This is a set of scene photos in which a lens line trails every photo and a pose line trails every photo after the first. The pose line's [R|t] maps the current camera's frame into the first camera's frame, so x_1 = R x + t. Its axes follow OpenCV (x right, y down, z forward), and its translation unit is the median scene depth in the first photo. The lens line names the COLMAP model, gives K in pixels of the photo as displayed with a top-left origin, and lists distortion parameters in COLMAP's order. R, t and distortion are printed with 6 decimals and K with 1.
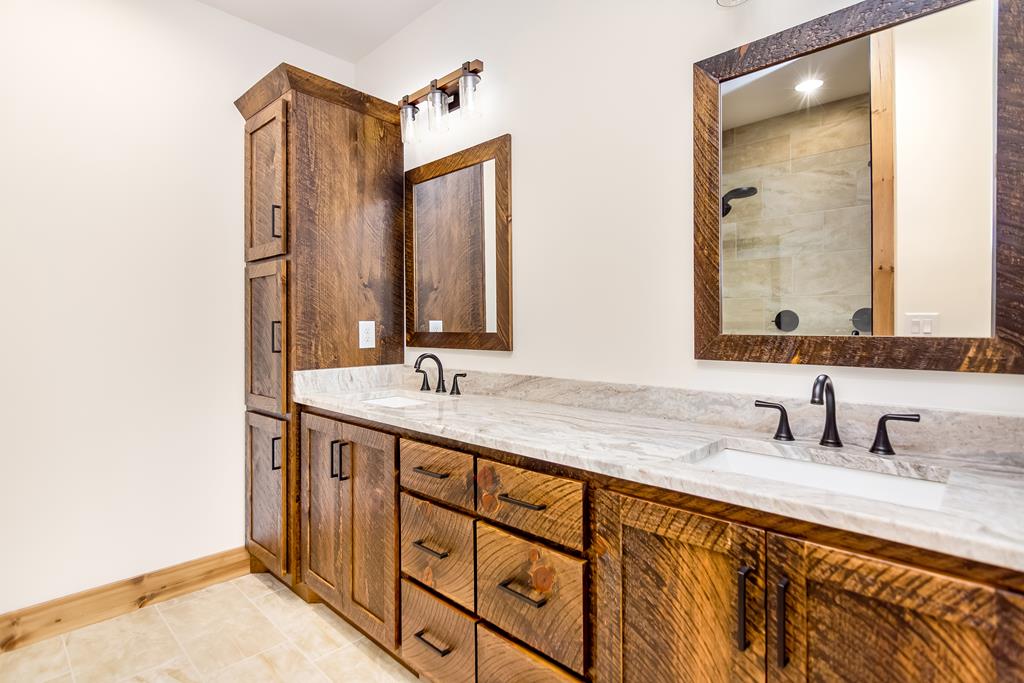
lens RADIAL K [[500.7, 0, 520.0], [0, 500.7, 331.2], [0, 0, 1]] dist [0.000974, -0.000906]
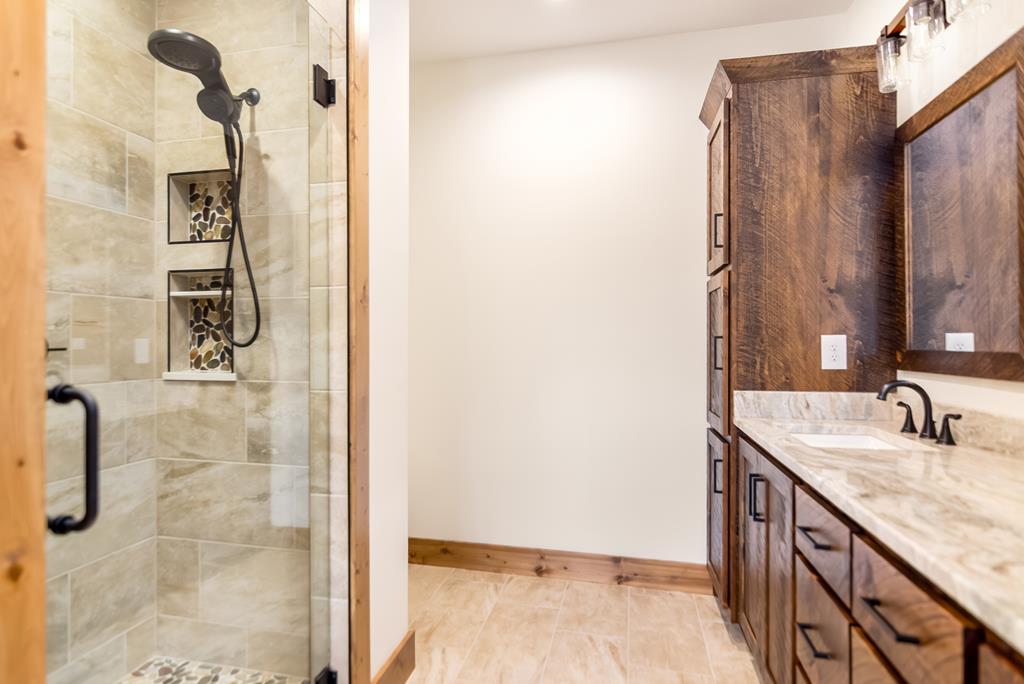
lens RADIAL K [[546.5, 0, 516.0], [0, 546.5, 346.2], [0, 0, 1]] dist [0.001978, -0.001141]
pose [[0.512935, 0.006892, -0.858400, 0.188252], [-0.009152, 0.999955, 0.002560, -0.000406], [0.858379, 0.006543, 0.512975, 0.131907]]
